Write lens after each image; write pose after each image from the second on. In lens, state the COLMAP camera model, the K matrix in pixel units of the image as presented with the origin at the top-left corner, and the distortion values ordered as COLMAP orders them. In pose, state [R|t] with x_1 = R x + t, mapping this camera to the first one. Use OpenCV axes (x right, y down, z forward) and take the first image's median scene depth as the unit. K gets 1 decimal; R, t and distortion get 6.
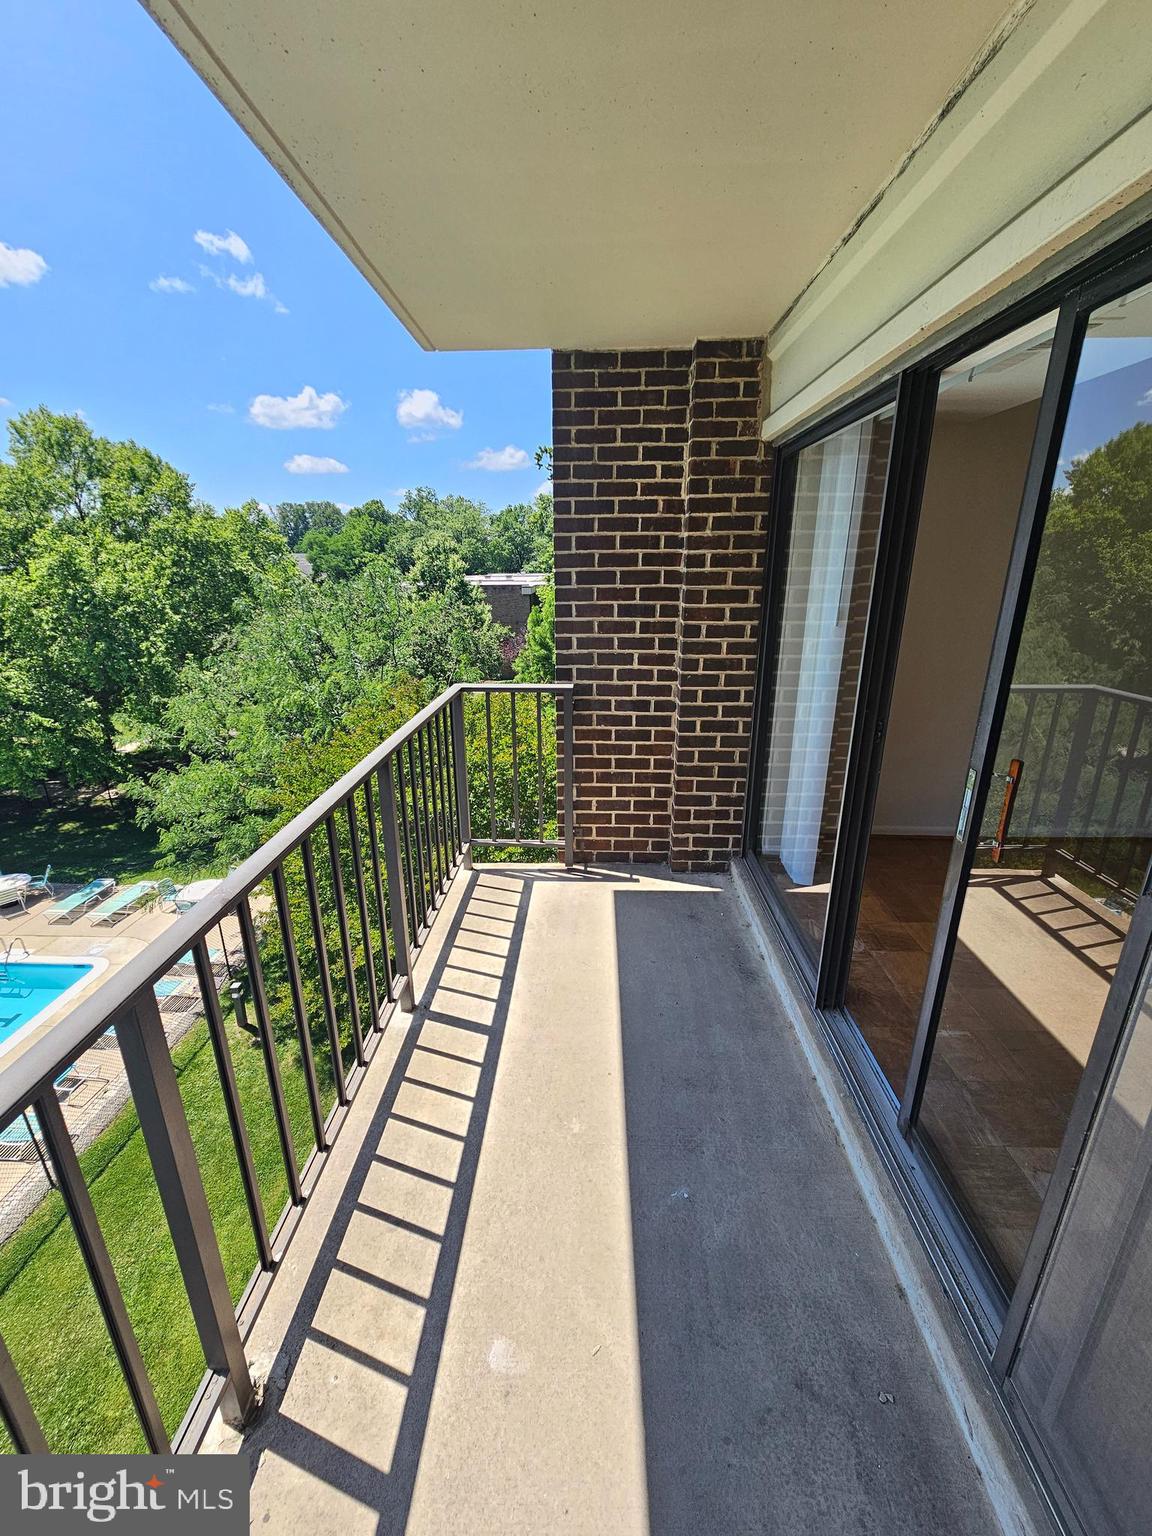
lens RADIAL K [[627.8, 0, 571.8], [0, 627.8, 771.4], [0, 0, 1]] dist [0.001016, 0.000082]
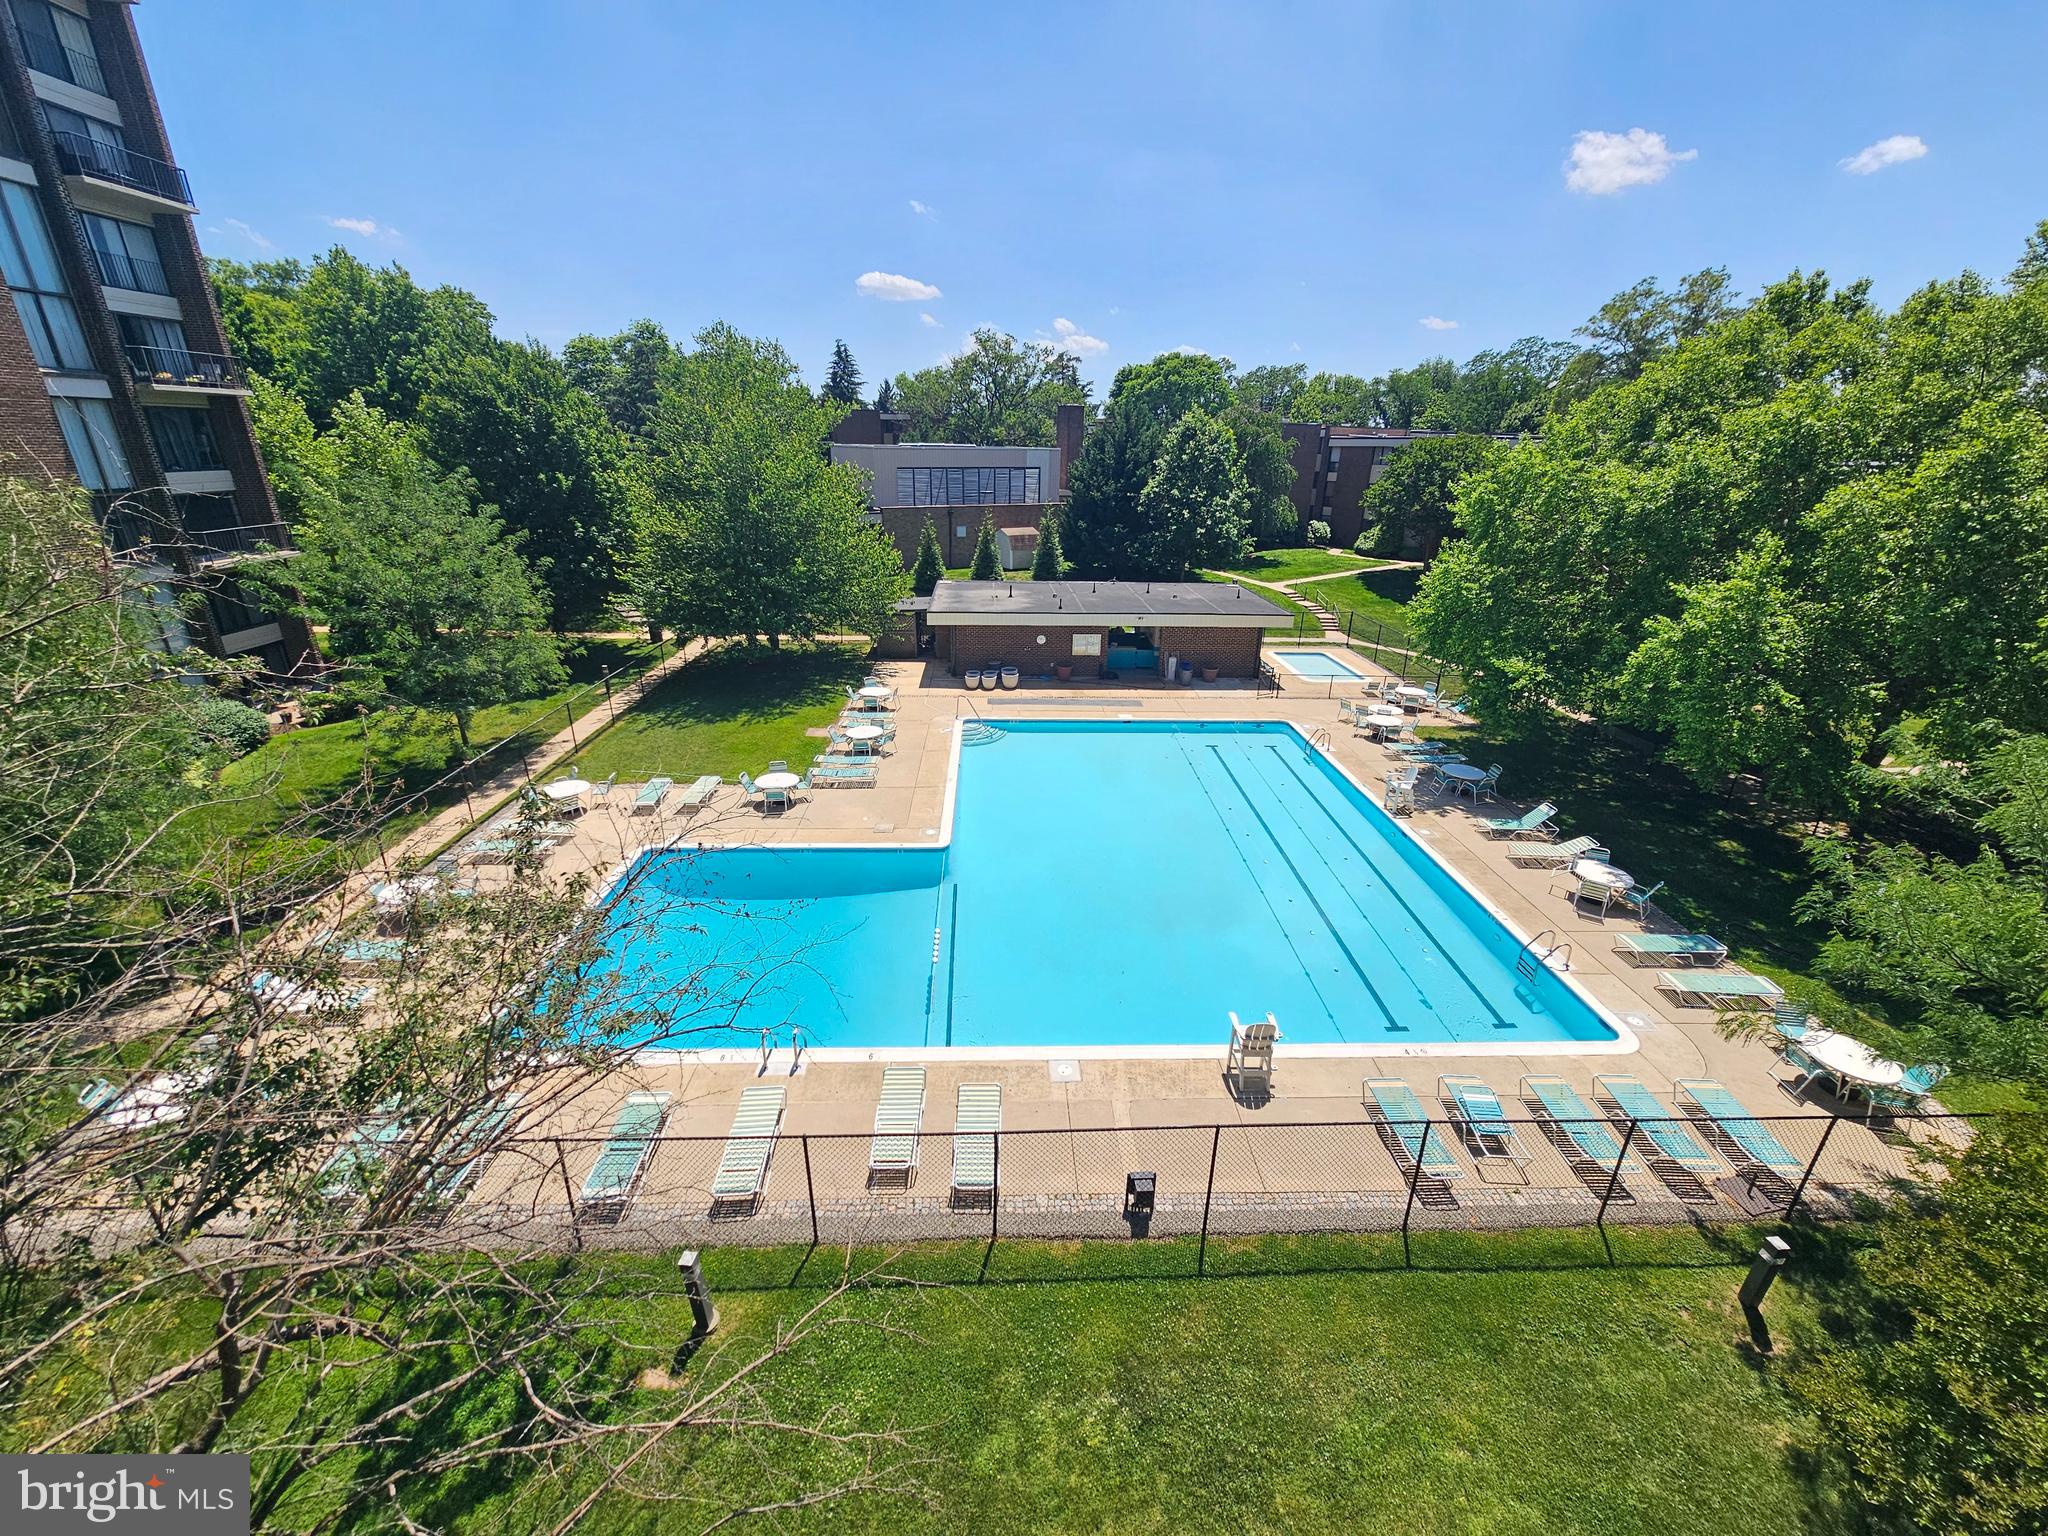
lens RADIAL K [[837.1, 0, 1027.3], [0, 837.1, 780.4], [0, 0, 1]] dist [0.001016, 0.000082]
pose [[0.074865, 0.379901, -0.921993, -0.050371], [-0.333674, 0.880833, 0.335848, -0.033984], [0.939711, 0.282502, 0.192707, 0.103821]]
